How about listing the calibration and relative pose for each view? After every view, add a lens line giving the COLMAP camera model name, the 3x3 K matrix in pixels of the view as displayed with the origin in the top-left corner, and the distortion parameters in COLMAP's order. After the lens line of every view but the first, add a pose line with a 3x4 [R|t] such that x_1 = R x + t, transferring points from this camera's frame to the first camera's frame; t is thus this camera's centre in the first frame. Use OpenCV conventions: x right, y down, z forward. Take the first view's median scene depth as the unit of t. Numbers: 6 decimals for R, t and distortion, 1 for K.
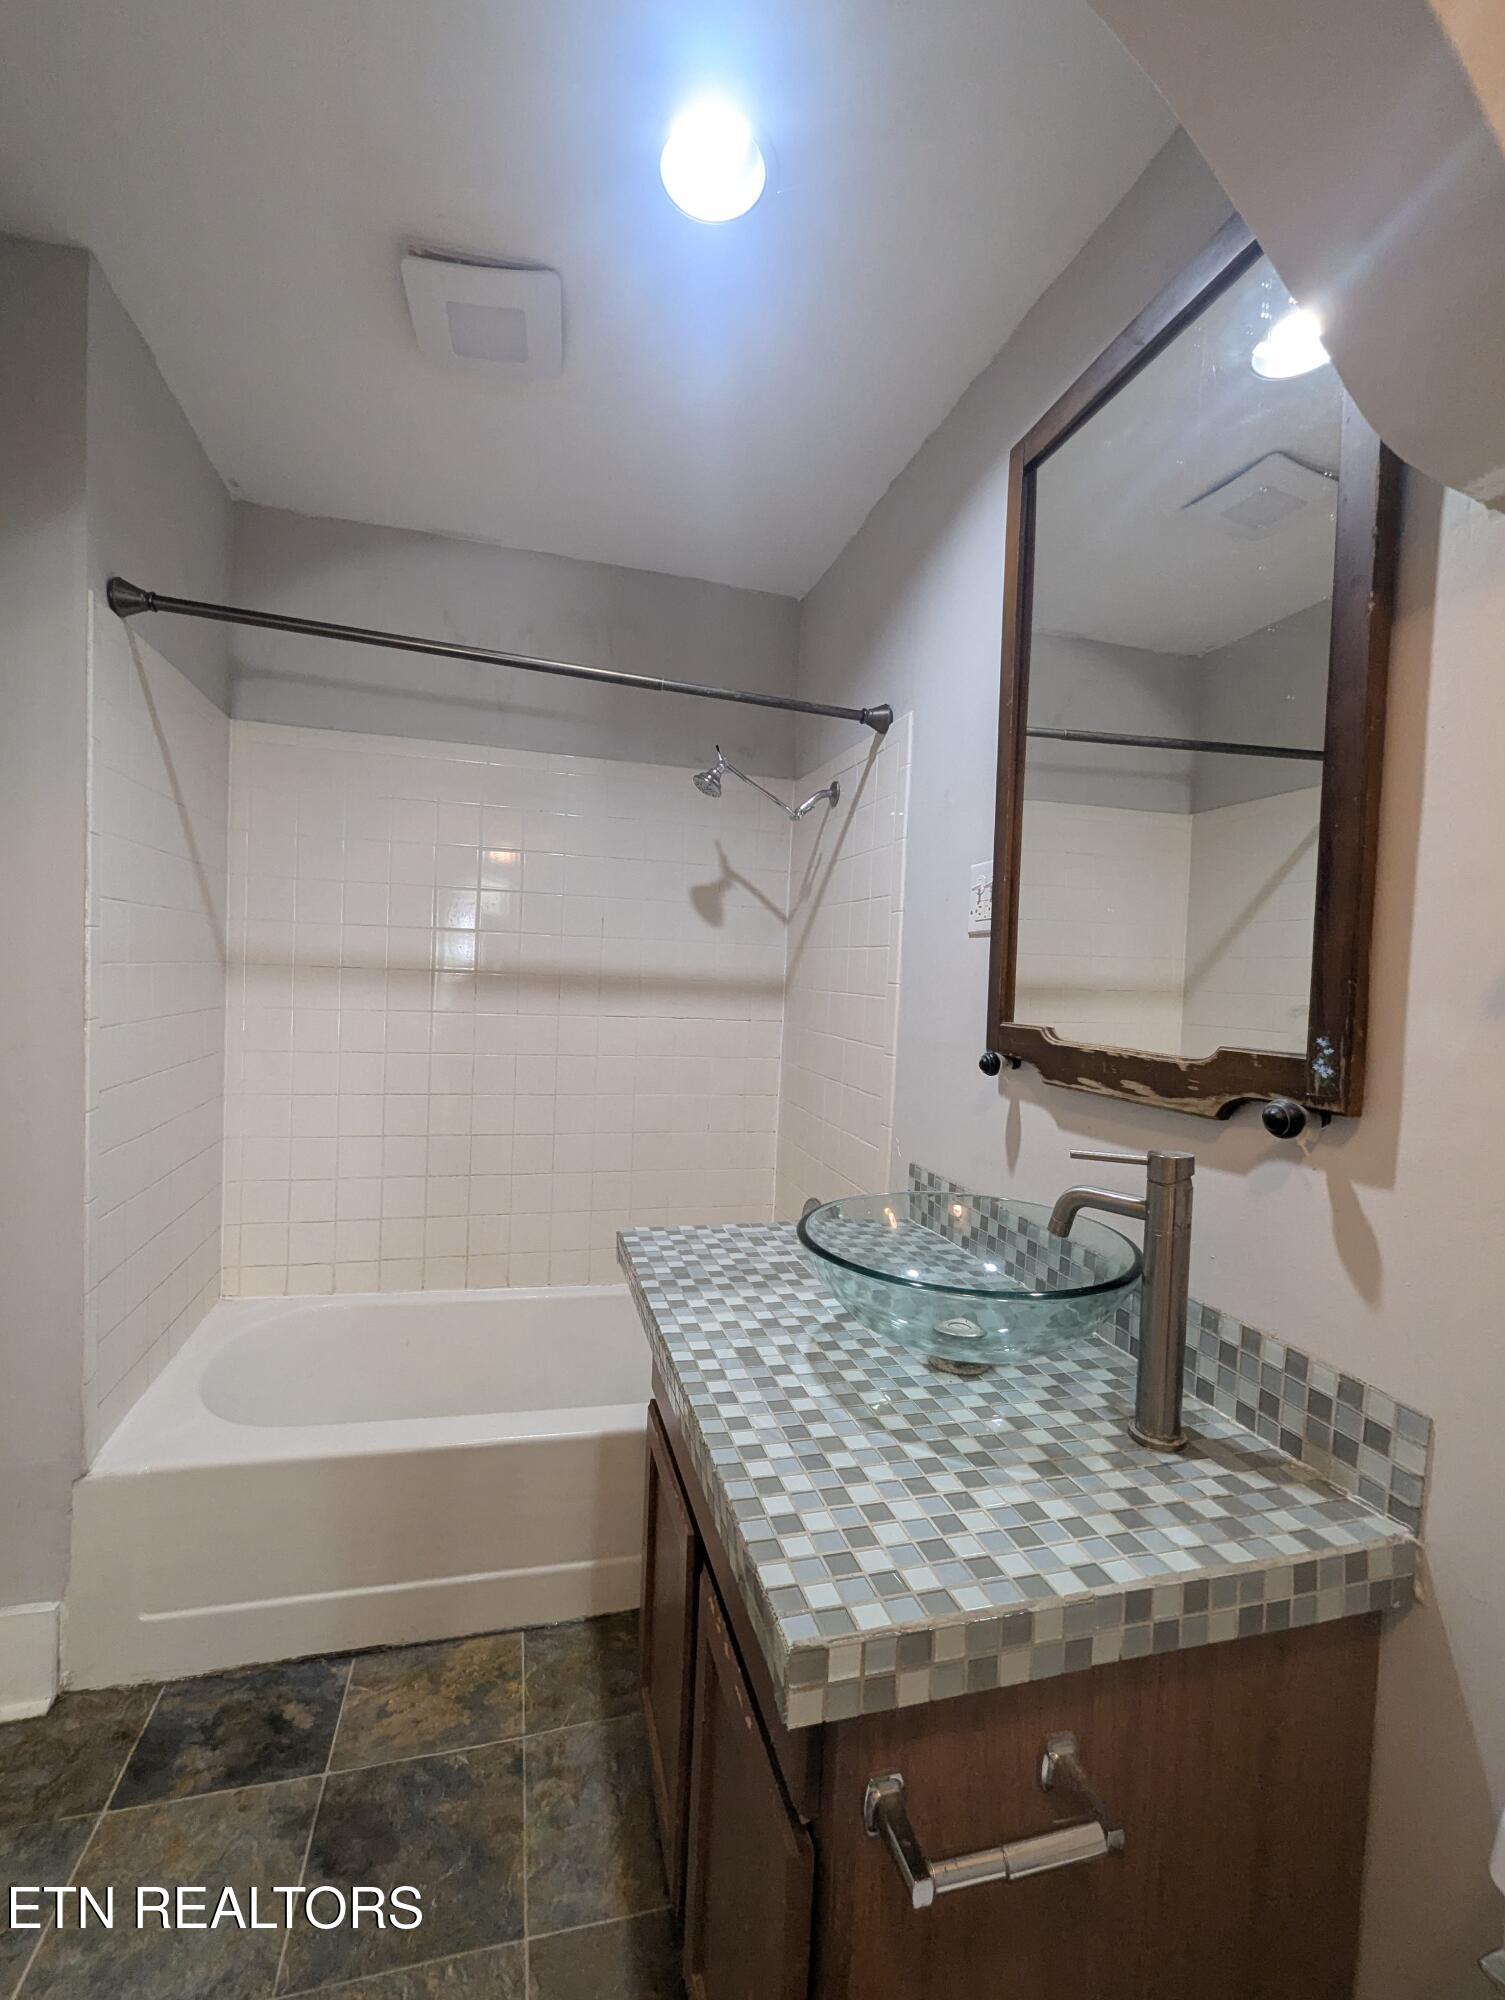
lens RADIAL K [[818.4, 0, 747.0], [0, 818.4, 1007.1], [0, 0, 1]] dist [-0.000326, -0.000004]
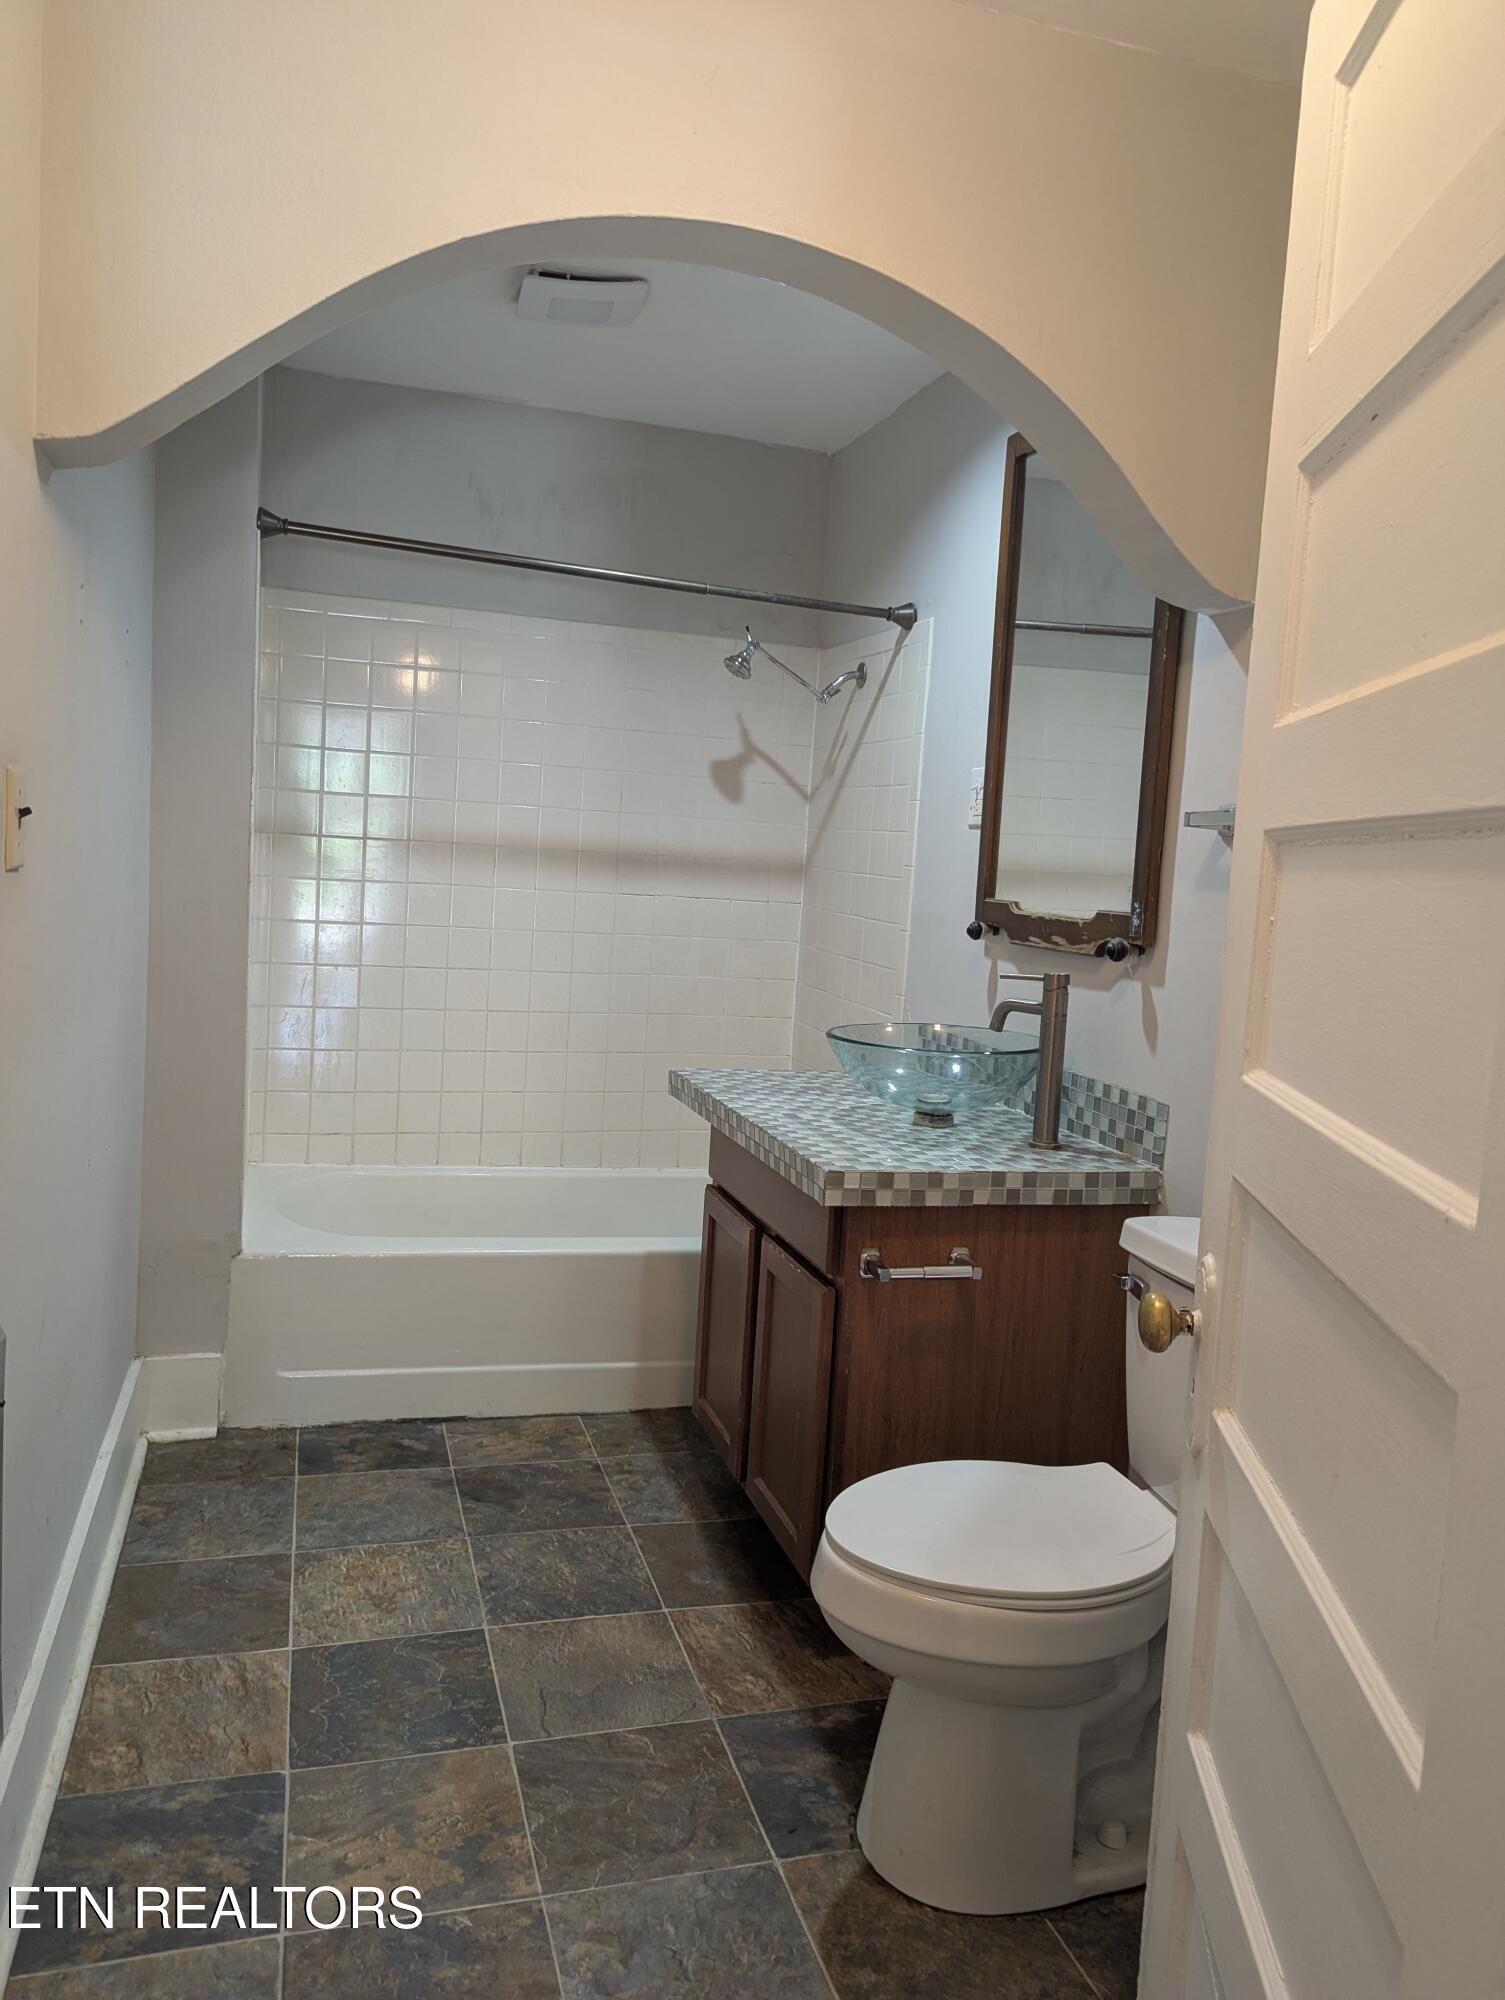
lens RADIAL K [[1451.2, 0, 743.5], [0, 1451.2, 993.5], [0, 0, 1]] dist [0.079427, -0.001953]
pose [[0.999439, 0.016923, 0.028912, -0.134868], [-0.018708, 0.997862, 0.062624, 0.032836], [-0.027790, -0.063130, 0.997618, -1.313153]]
